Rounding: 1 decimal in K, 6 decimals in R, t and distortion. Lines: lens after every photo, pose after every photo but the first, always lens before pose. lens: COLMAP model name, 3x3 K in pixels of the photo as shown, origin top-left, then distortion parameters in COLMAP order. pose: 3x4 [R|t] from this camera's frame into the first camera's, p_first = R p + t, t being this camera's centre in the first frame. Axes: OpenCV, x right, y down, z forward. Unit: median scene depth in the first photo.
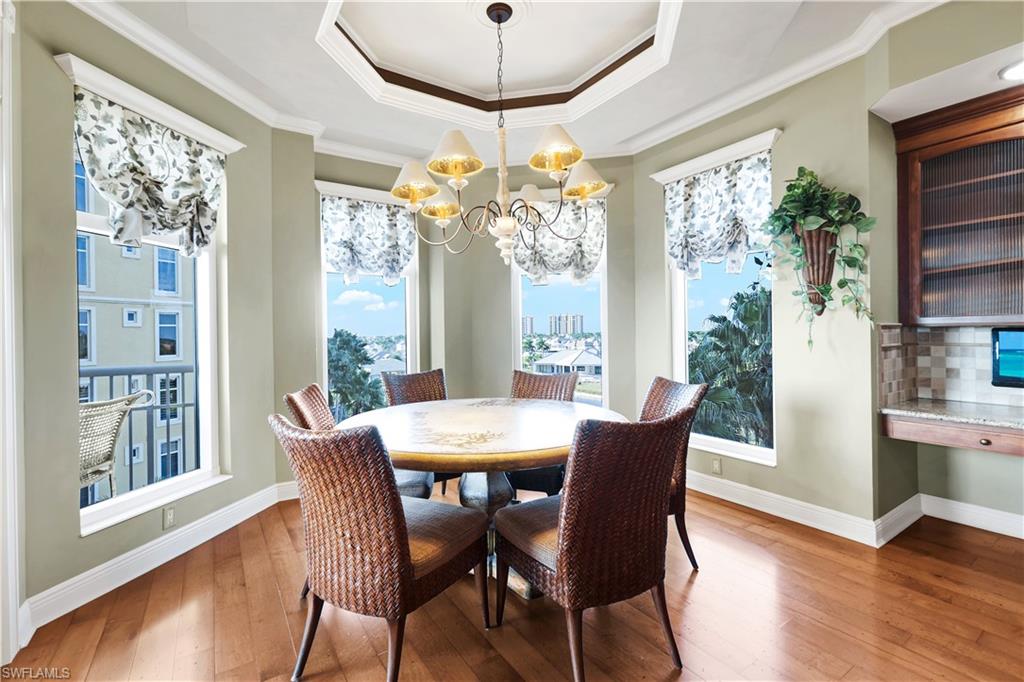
lens RADIAL K [[450.6, 0, 507.2], [0, 450.6, 335.0], [0, 0, 1]] dist [0.004719, 0.000095]
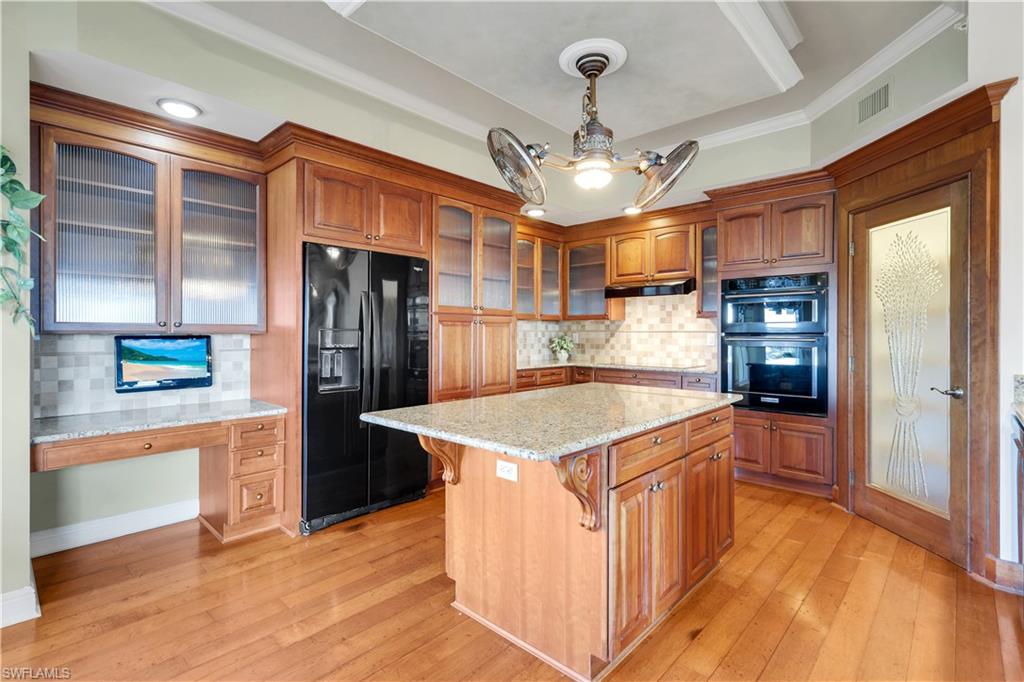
lens RADIAL K [[496.2, 0, 516.0], [0, 496.2, 334.6], [0, 0, 1]] dist [0.014374, 0.000466]
pose [[-0.227380, 0.010542, 0.973749, -0.207817], [0.006427, 0.999936, -0.009325, -0.002305], [-0.973785, 0.004138, -0.227433, 0.363704]]
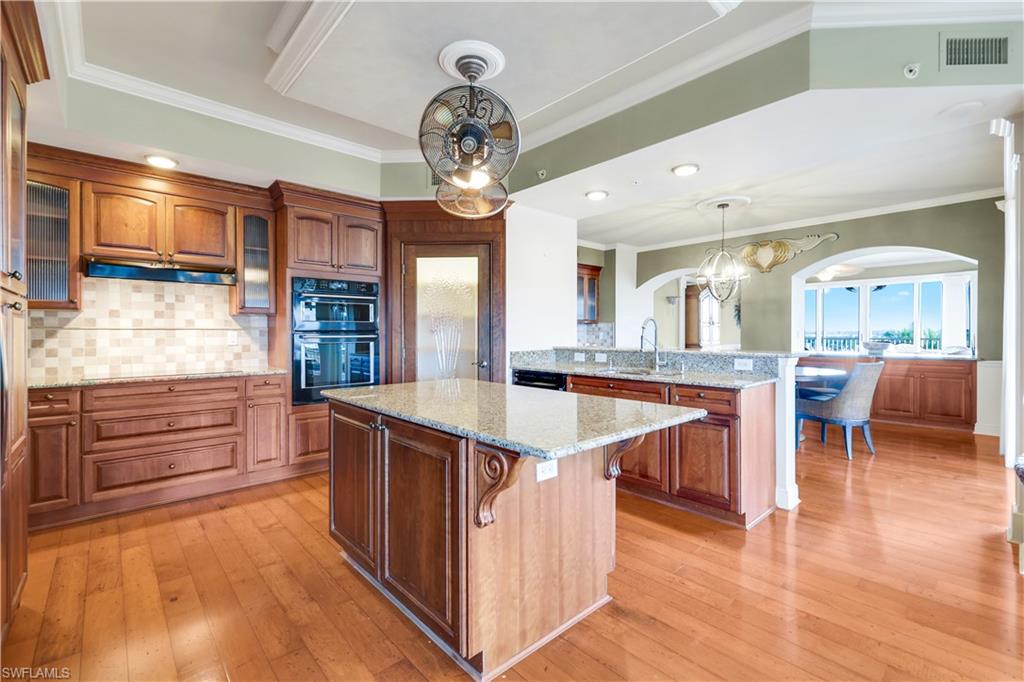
lens RADIAL K [[450.6, 0, 520.7], [0, 450.6, 334.1], [0, 0, 1]] dist [0.004719, 0.000095]
pose [[-0.986071, 0.016848, -0.165467, 0.666115], [0.015155, 0.999819, 0.011485, -0.011661], [0.165630, 0.008817, -0.986149, 0.848807]]
